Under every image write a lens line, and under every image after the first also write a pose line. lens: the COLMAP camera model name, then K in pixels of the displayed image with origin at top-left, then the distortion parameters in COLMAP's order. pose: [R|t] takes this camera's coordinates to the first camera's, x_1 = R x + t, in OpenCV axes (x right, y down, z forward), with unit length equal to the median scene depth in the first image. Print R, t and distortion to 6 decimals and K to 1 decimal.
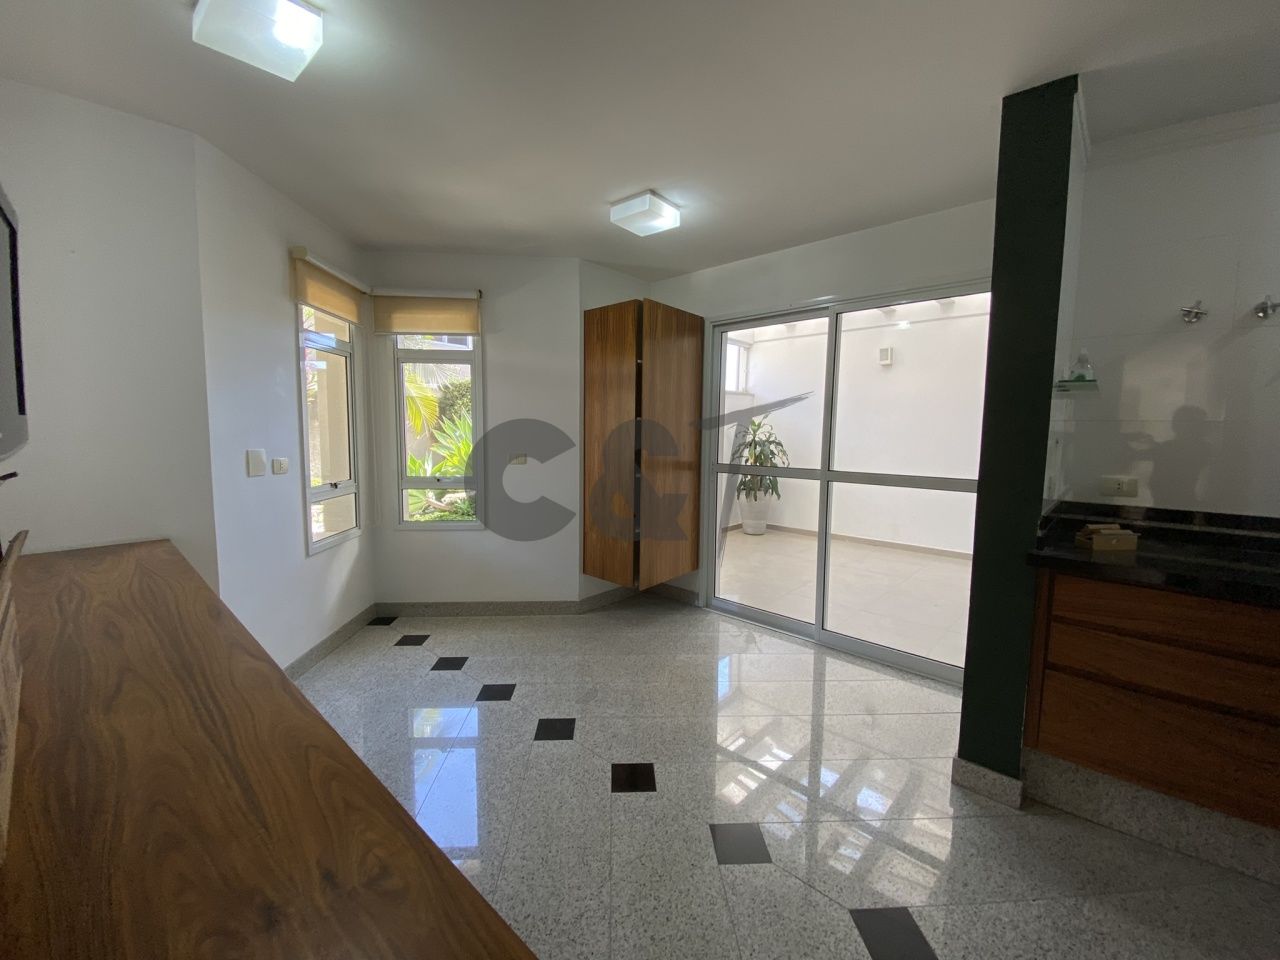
lens RADIAL K [[522.9, 0, 638.6], [0, 522.9, 482.4], [0, 0, 1]] dist [-0.006051, -0.001229]
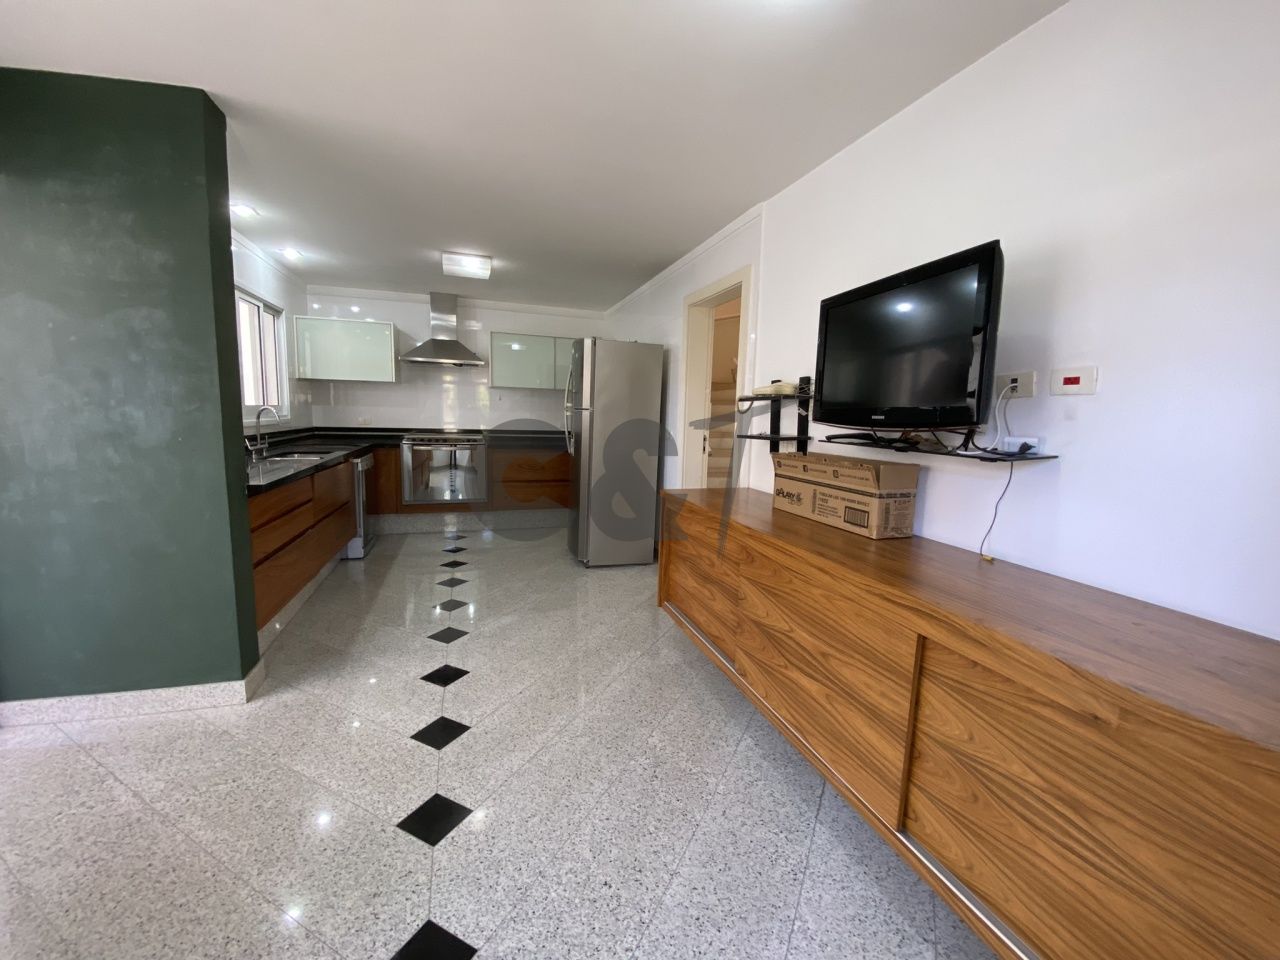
lens RADIAL K [[522.9, 0, 638.6], [0, 522.9, 480.0], [0, 0, 1]] dist [-0.006051, -0.001229]
pose [[-0.873909, -0.091806, 0.477342, -0.814467], [0.007970, 0.979165, 0.202912, -0.163852], [-0.486025, 0.181131, -0.854969, 1.848870]]
